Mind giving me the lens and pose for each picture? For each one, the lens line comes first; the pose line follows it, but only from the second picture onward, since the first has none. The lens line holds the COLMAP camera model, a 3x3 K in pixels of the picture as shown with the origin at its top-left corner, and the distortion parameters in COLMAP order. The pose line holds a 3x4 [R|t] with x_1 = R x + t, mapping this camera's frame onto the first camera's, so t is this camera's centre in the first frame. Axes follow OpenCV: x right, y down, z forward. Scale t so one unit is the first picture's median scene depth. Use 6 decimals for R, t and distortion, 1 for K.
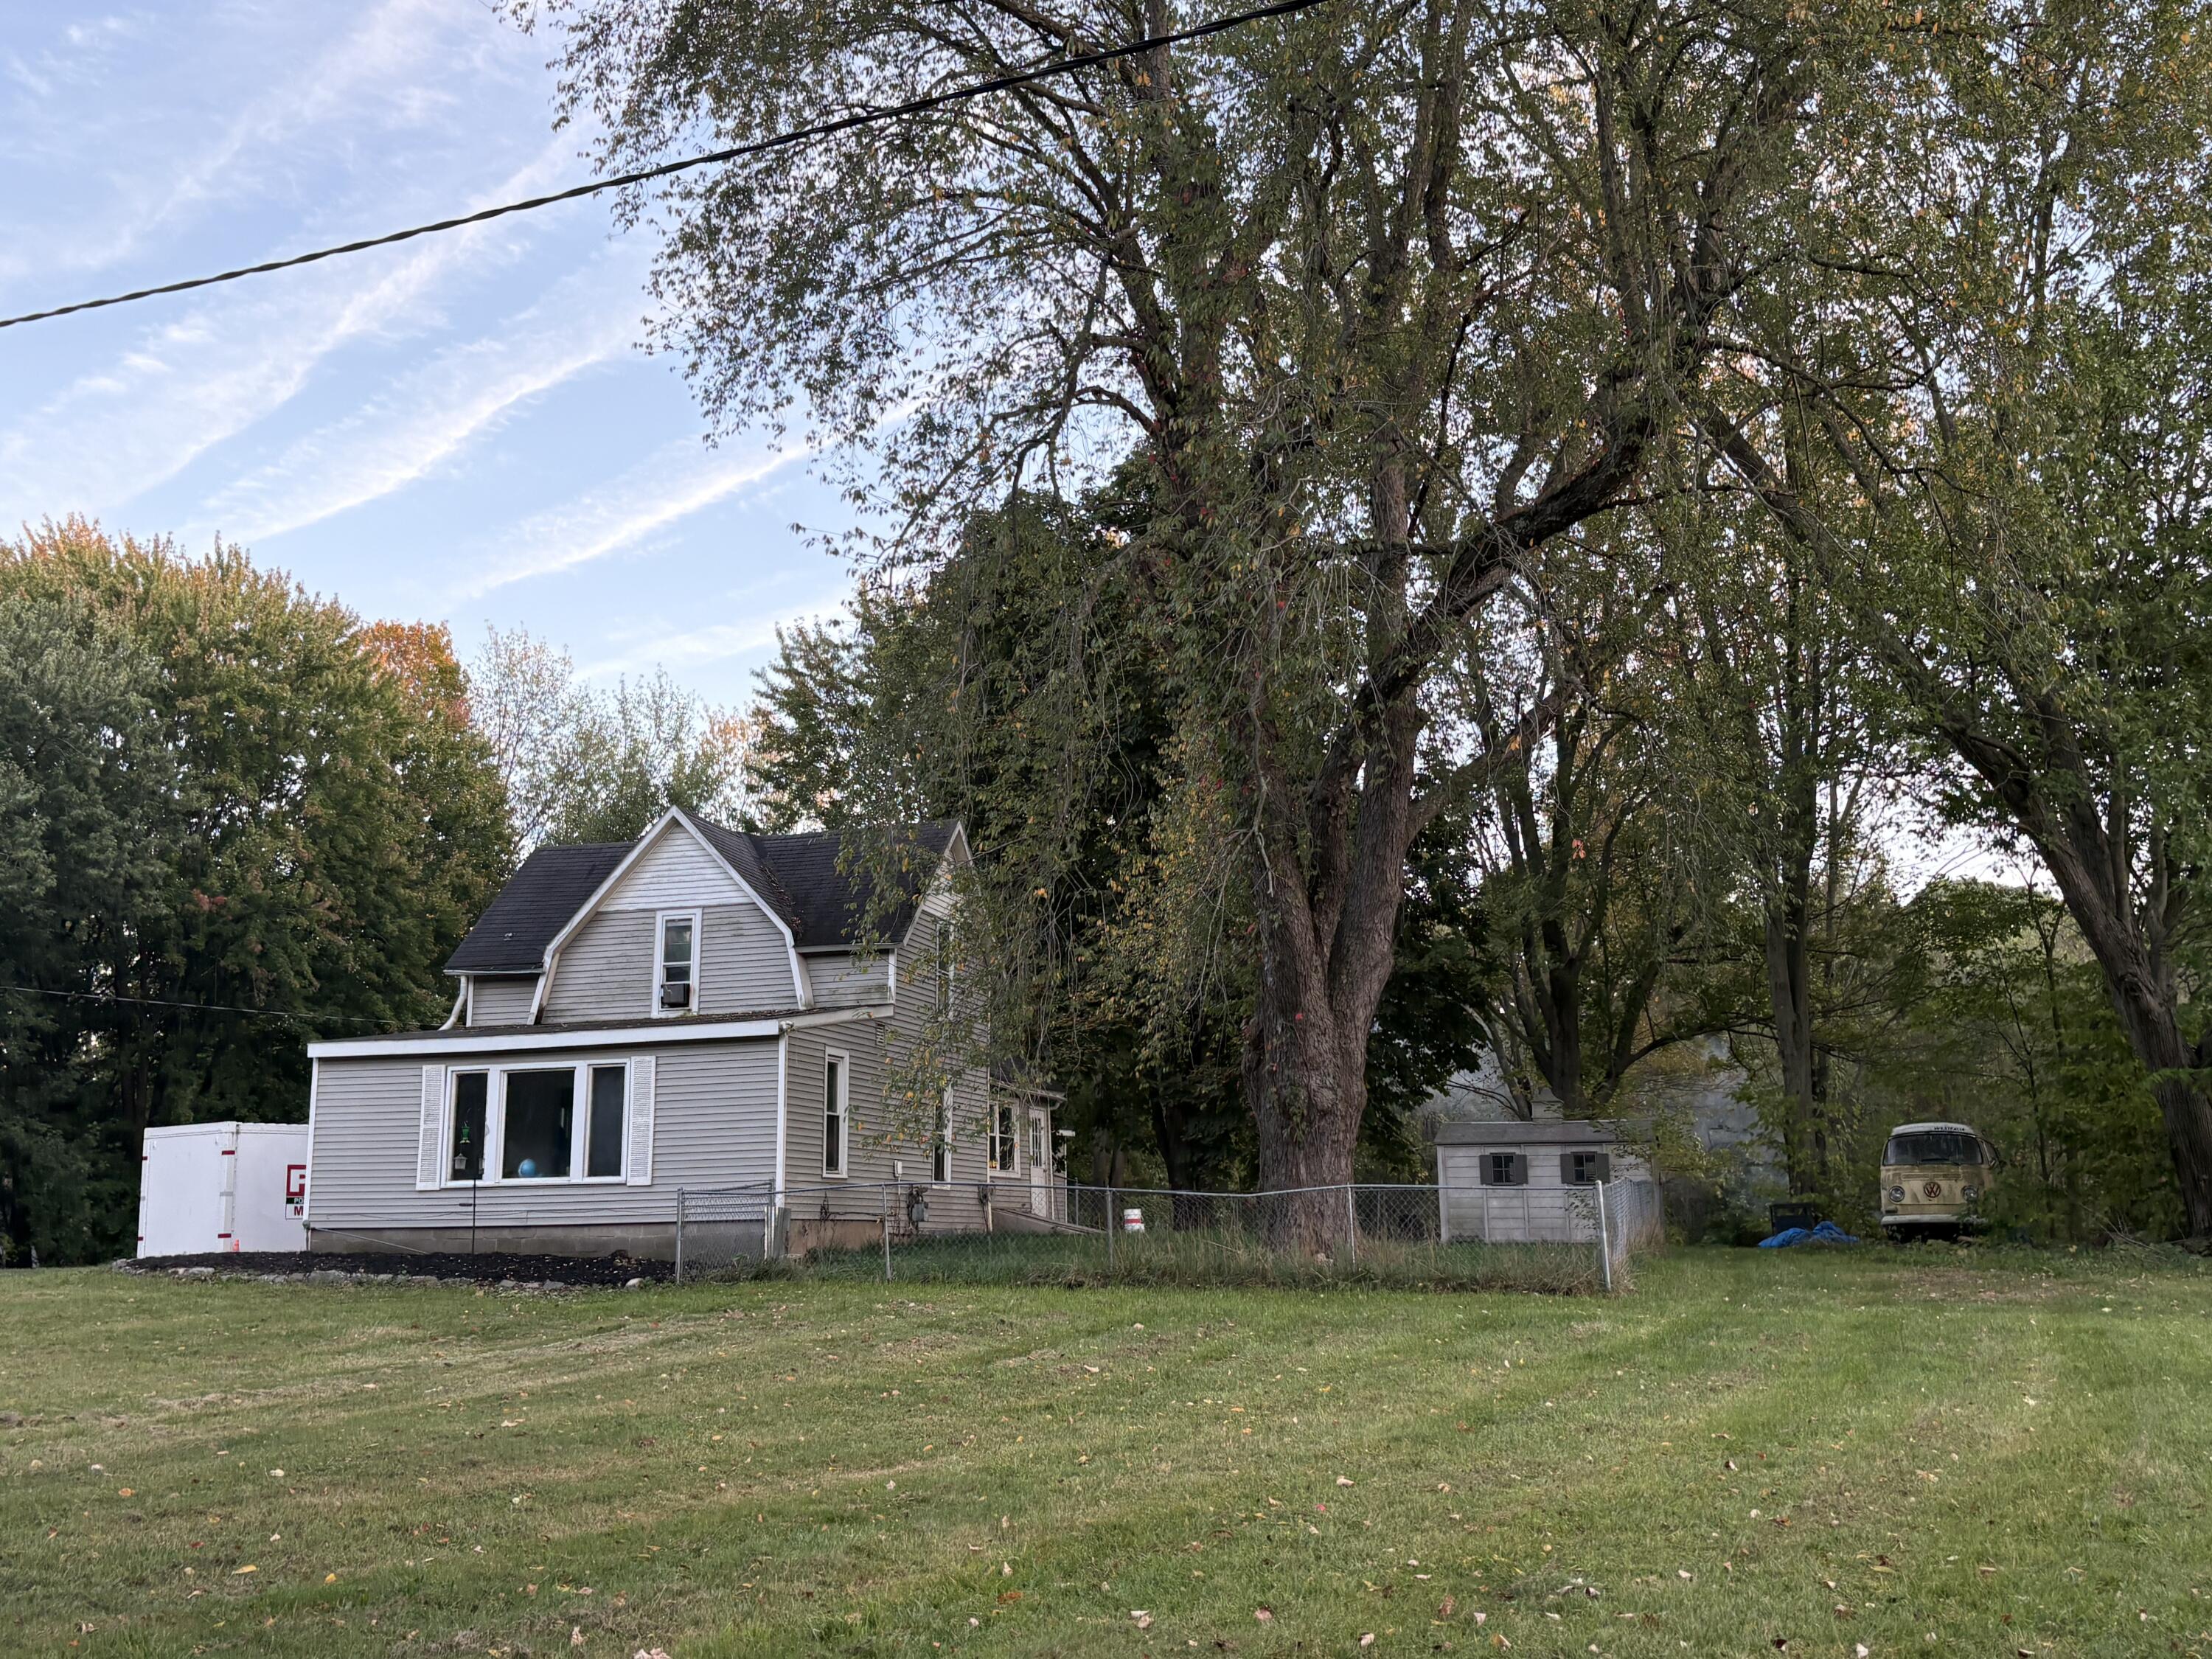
lens RADIAL K [[2021.4, 0, 1106.0], [0, 2021.4, 829.5], [0, 0, 1]] dist [0.099706, -0.174145]
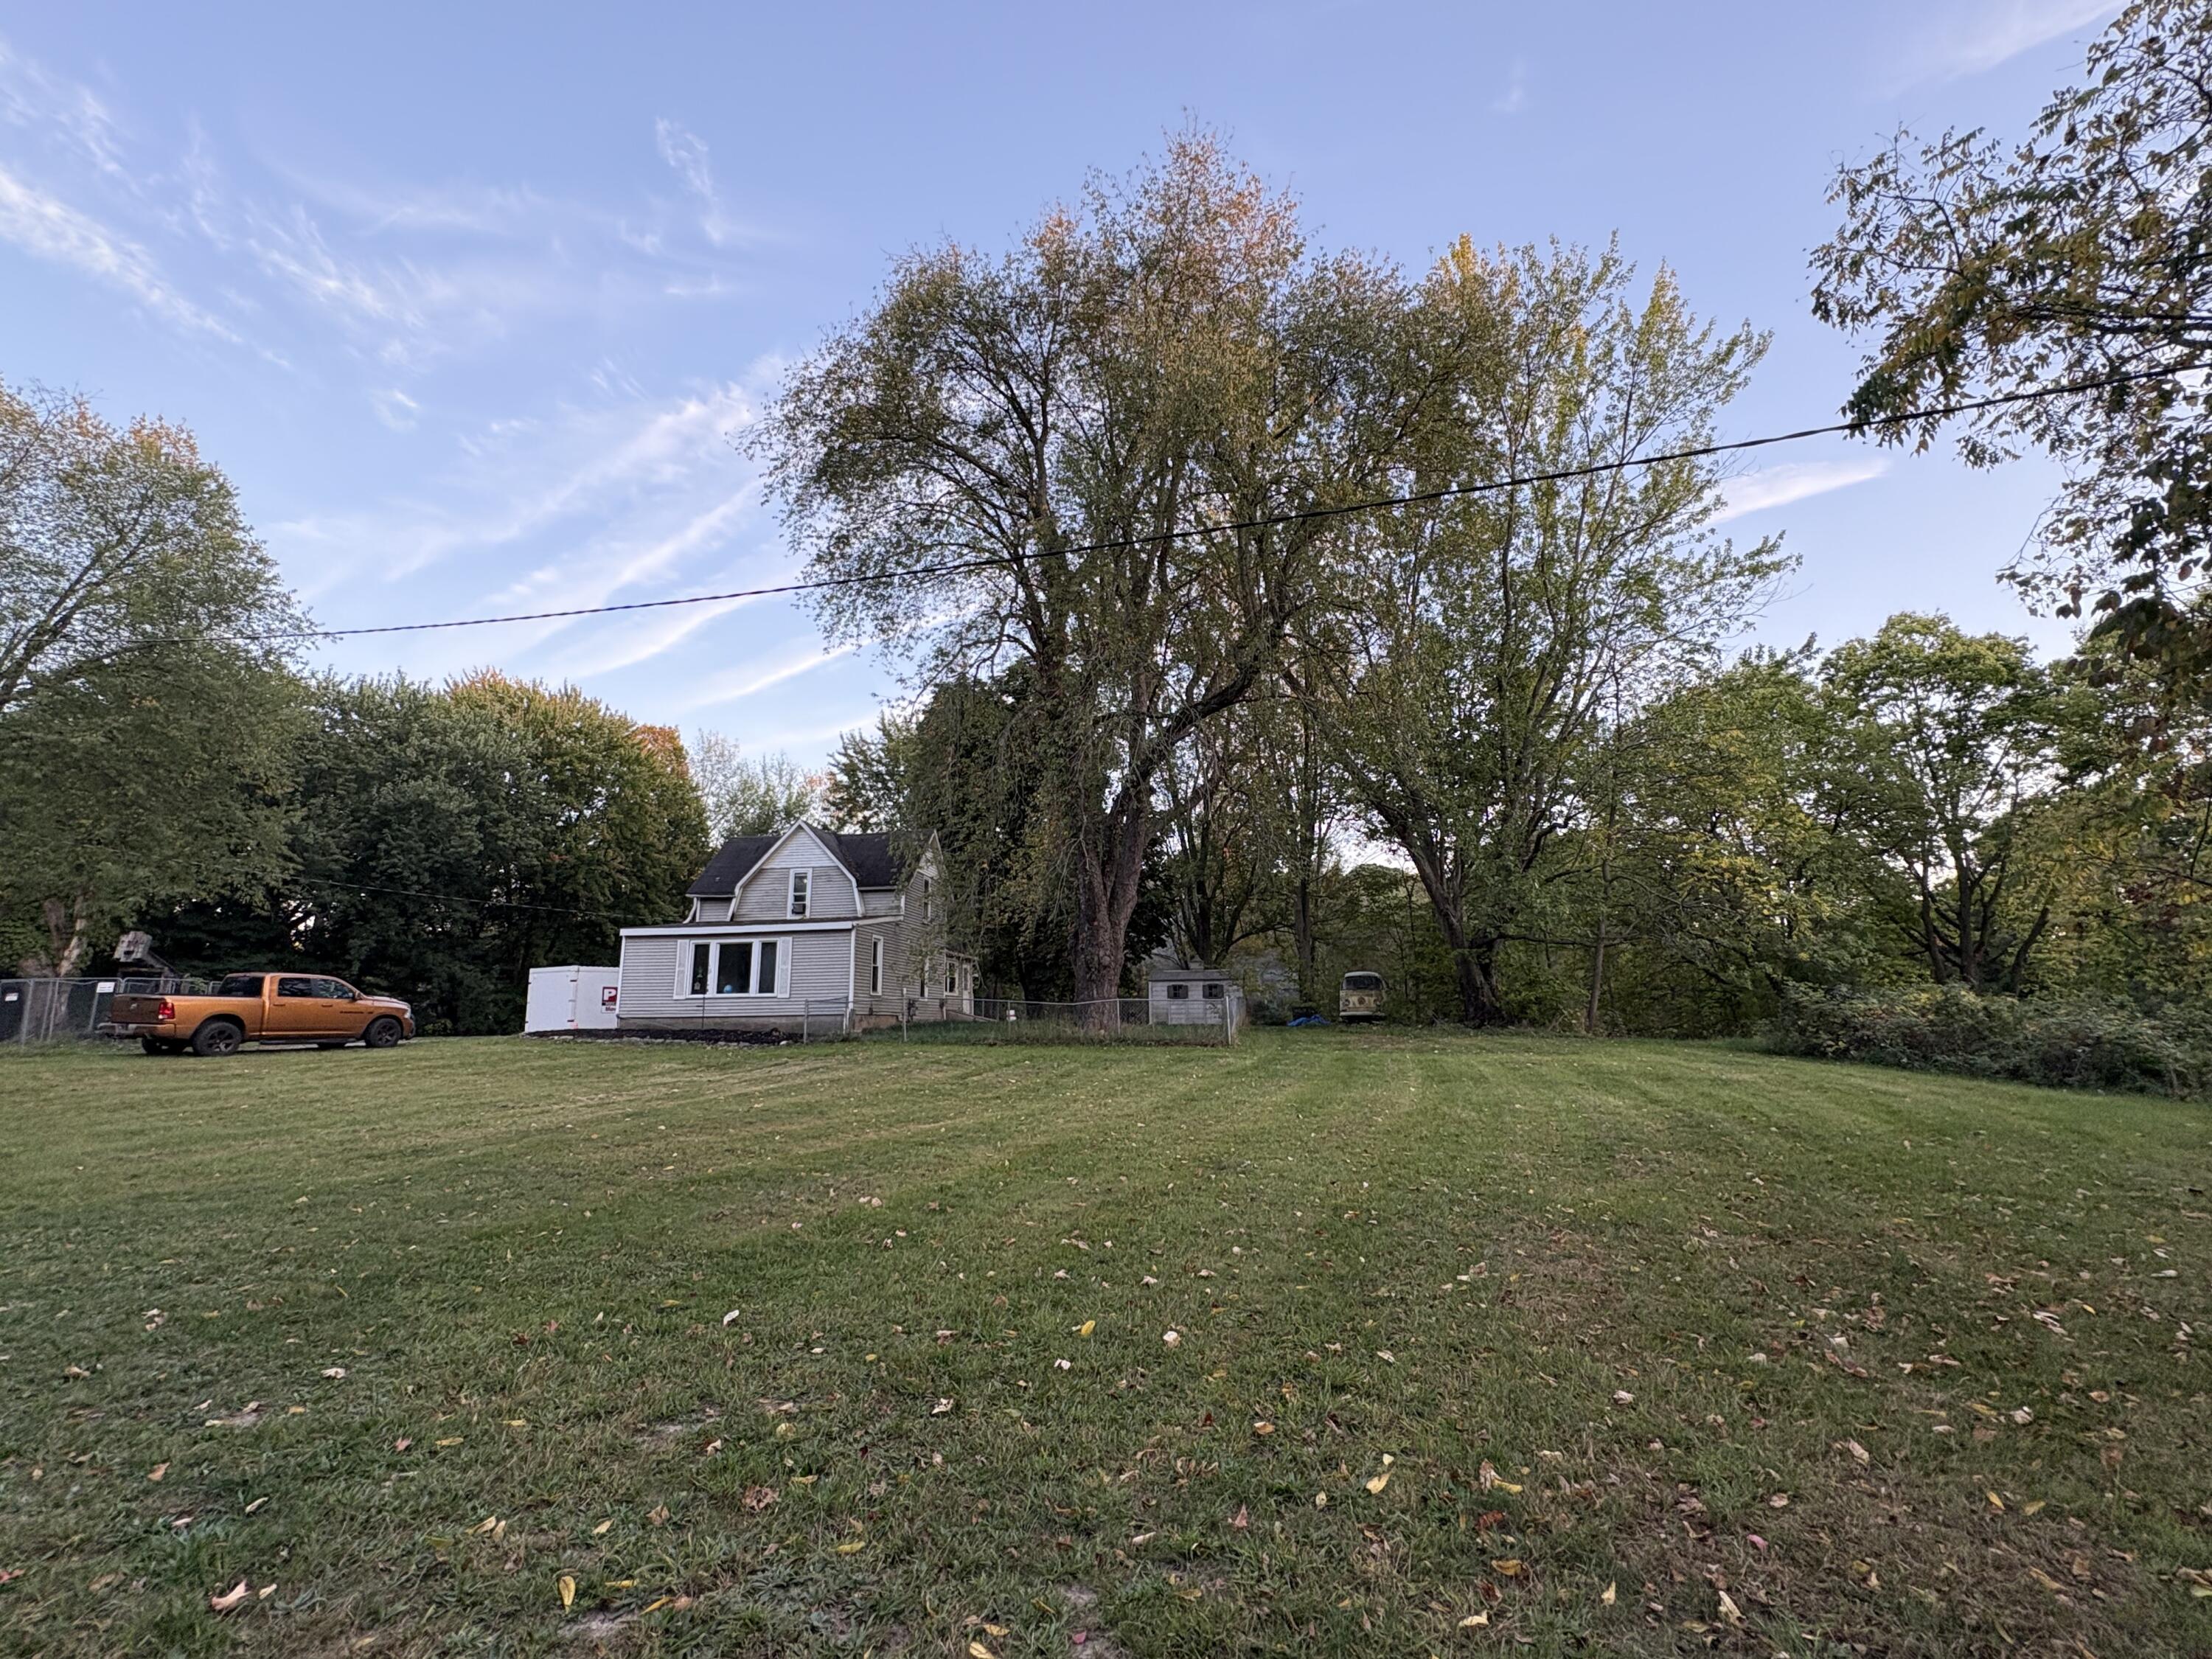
lens RADIAL K [[945.7, 0, 1106.0], [0, 945.7, 829.5], [0, 0, 1]] dist [0.000762, 0.000129]
pose [[0.991825, 0.025365, 0.125060, -0.019212], [-0.024910, 0.999676, -0.005203, -0.004174], [-0.125152, 0.002046, 0.992136, -0.021637]]
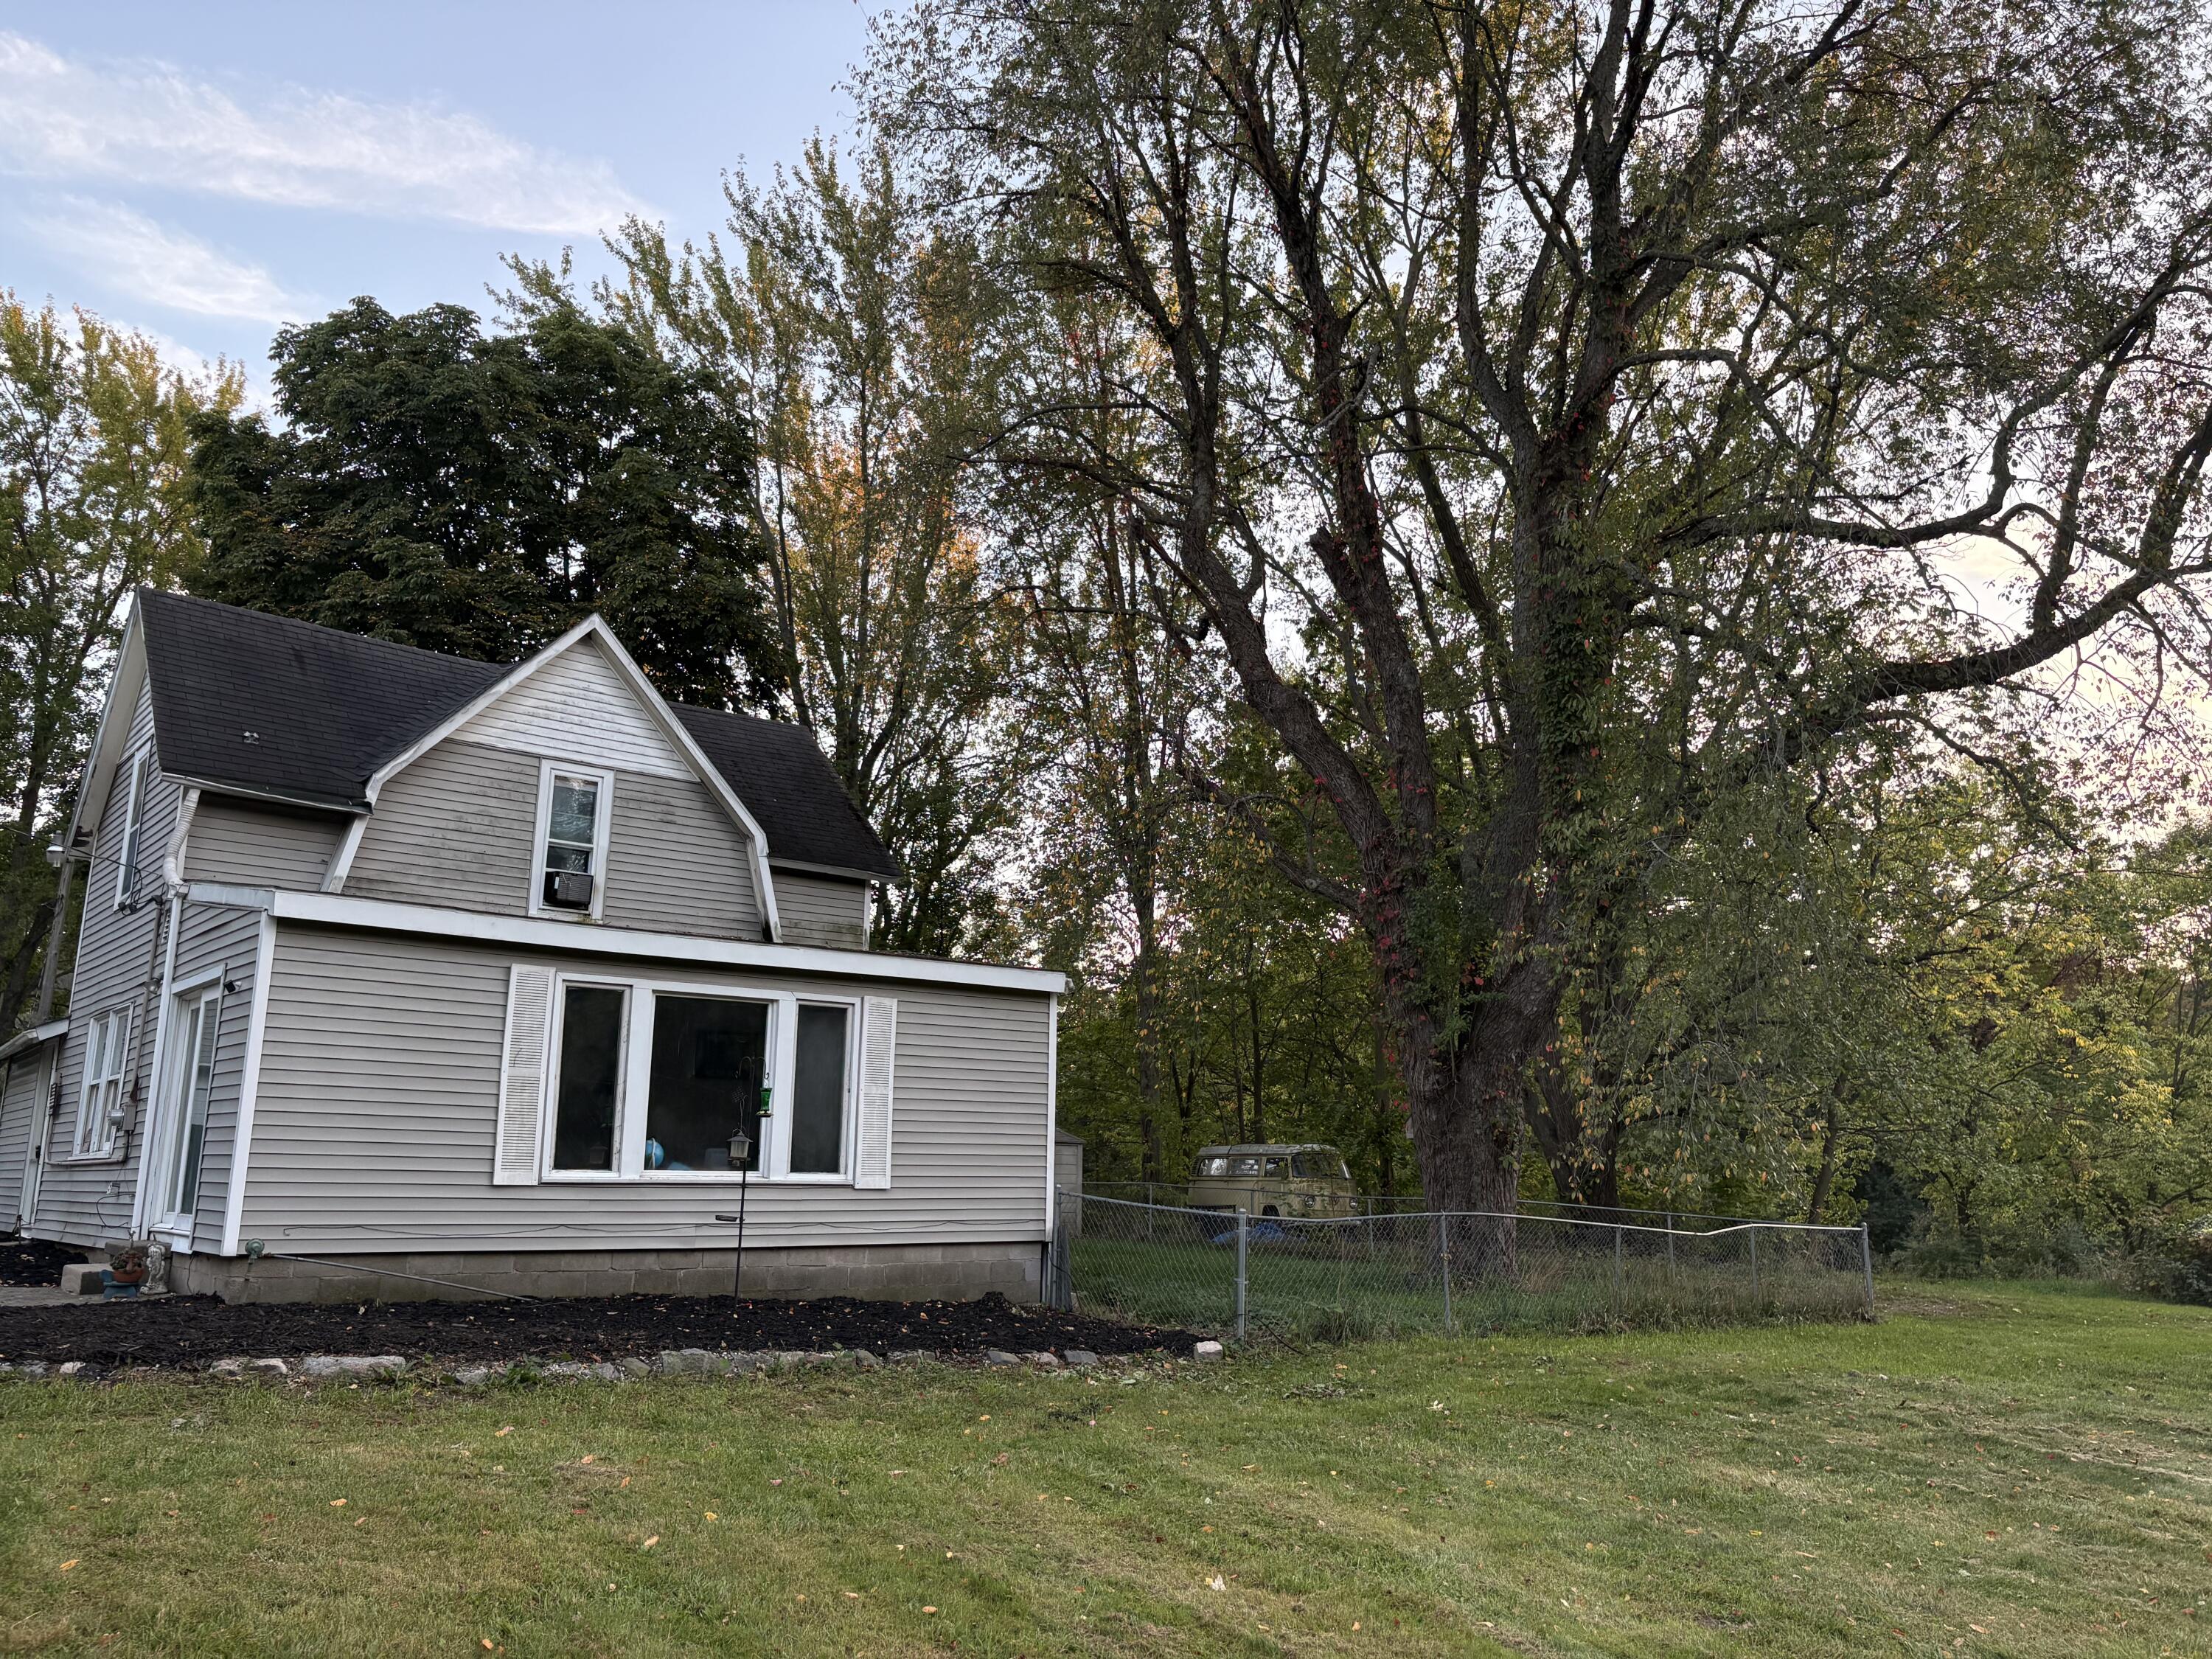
lens RADIAL K [[1640.3, 0, 1106.0], [0, 1640.3, 829.5], [0, 0, 1]] dist [0.017487, 0.005171]
pose [[0.554195, 0.192365, 0.809854, -0.555218], [-0.178060, 0.977806, -0.110409, 0.090037], [-0.813119, -0.083014, 0.576148, 0.544200]]
